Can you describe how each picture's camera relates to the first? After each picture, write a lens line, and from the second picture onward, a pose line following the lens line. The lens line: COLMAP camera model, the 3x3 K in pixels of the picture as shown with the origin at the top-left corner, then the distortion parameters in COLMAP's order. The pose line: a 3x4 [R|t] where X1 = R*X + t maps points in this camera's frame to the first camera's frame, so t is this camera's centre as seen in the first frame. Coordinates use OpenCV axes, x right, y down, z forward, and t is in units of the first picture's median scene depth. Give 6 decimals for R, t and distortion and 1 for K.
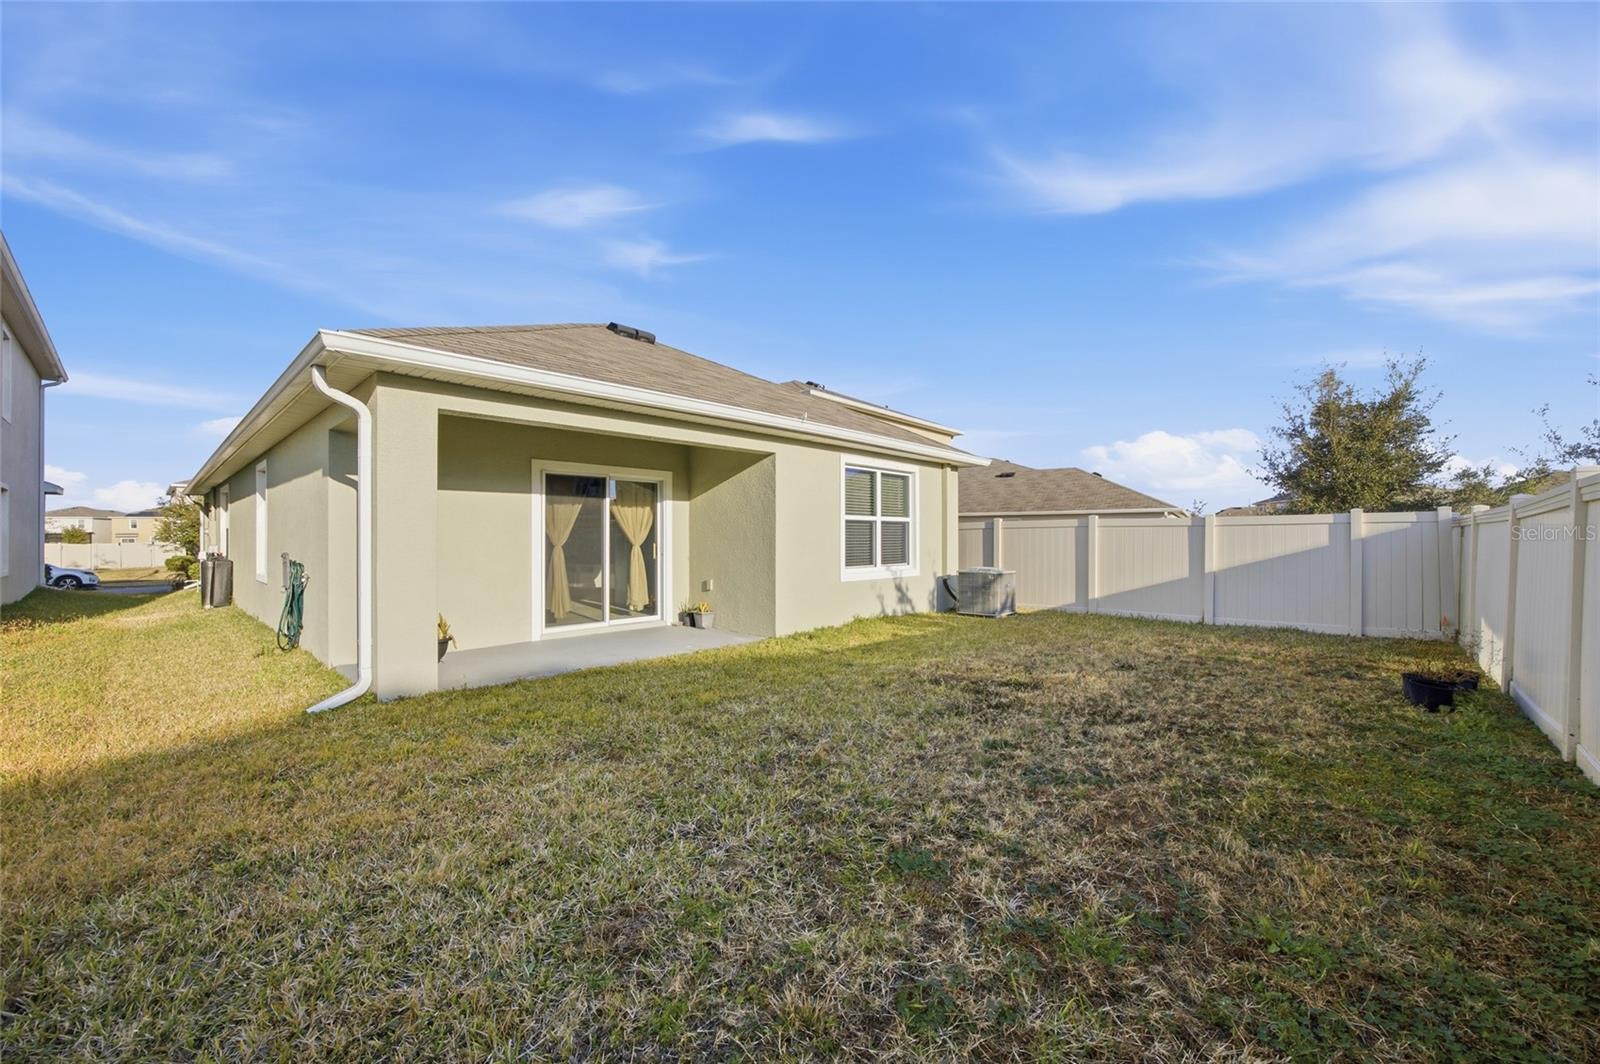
lens RADIAL K [[636.3, 0, 817.4], [0, 636.3, 538.7], [0, 0, 1]] dist [-0.000781, 0.000117]
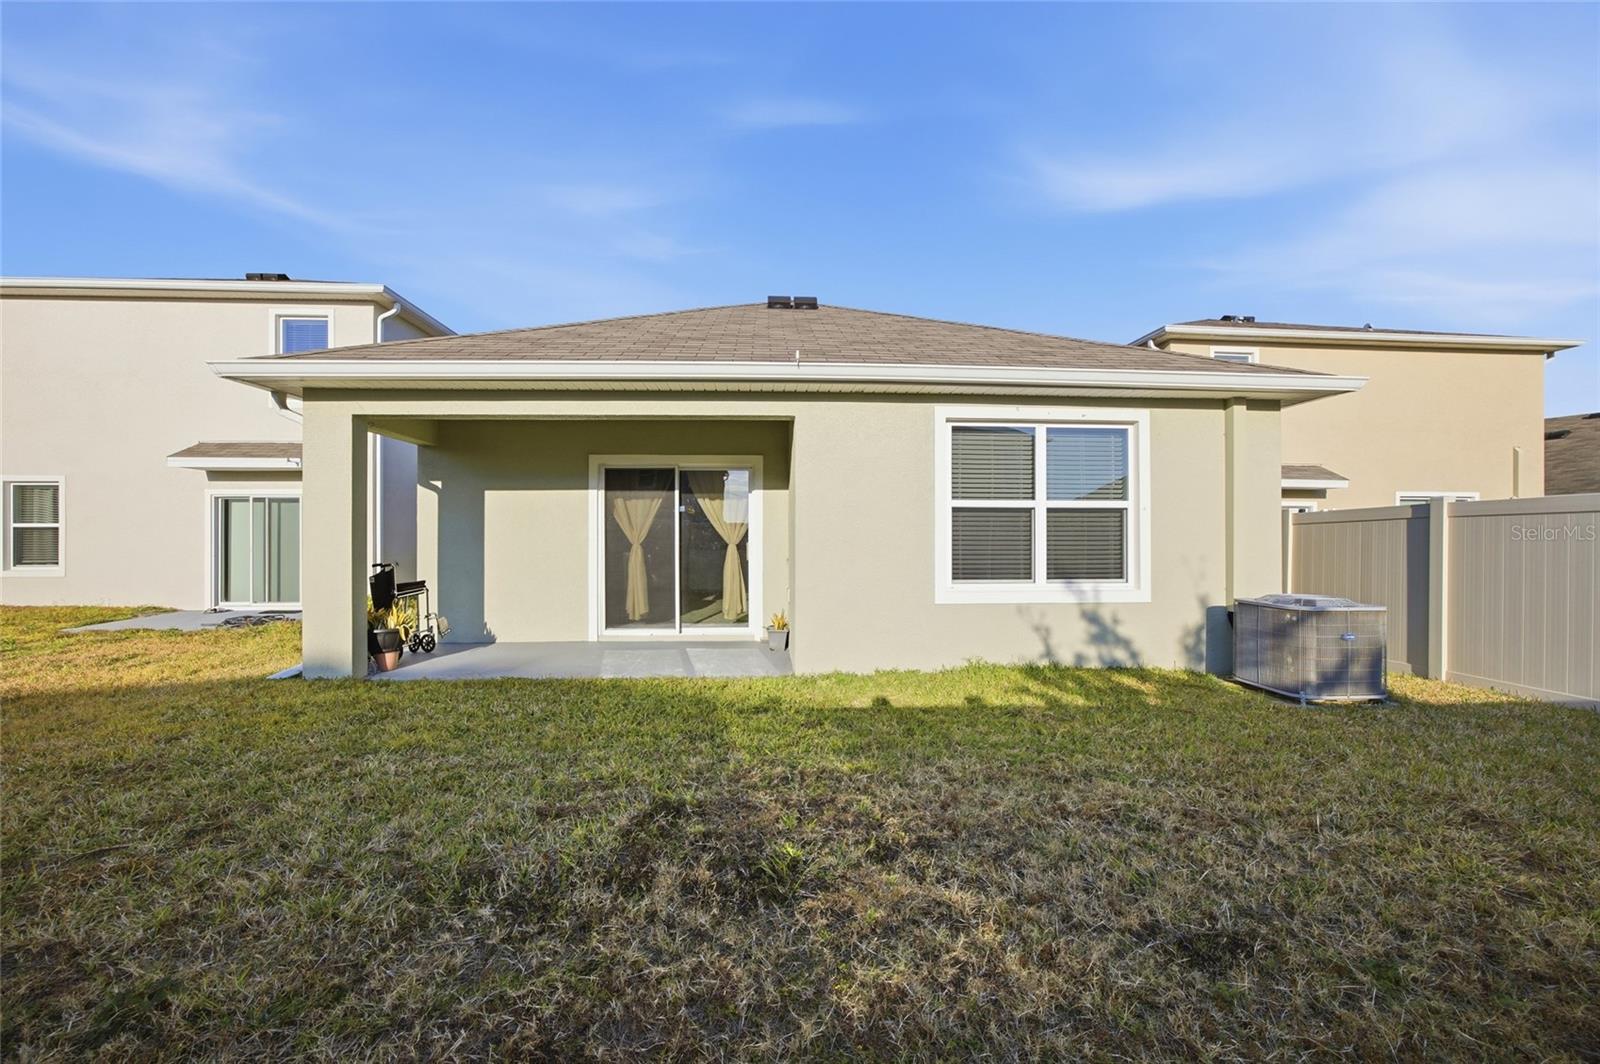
lens RADIAL K [[636.3, 0, 817.4], [0, 636.3, 538.7], [0, 0, 1]] dist [-0.000781, 0.000117]
pose [[0.724361, 0.001655, -0.689419, 0.369619], [-0.000898, 0.999999, 0.001458, 0.002029], [0.689421, -0.000437, 0.724361, 0.411445]]
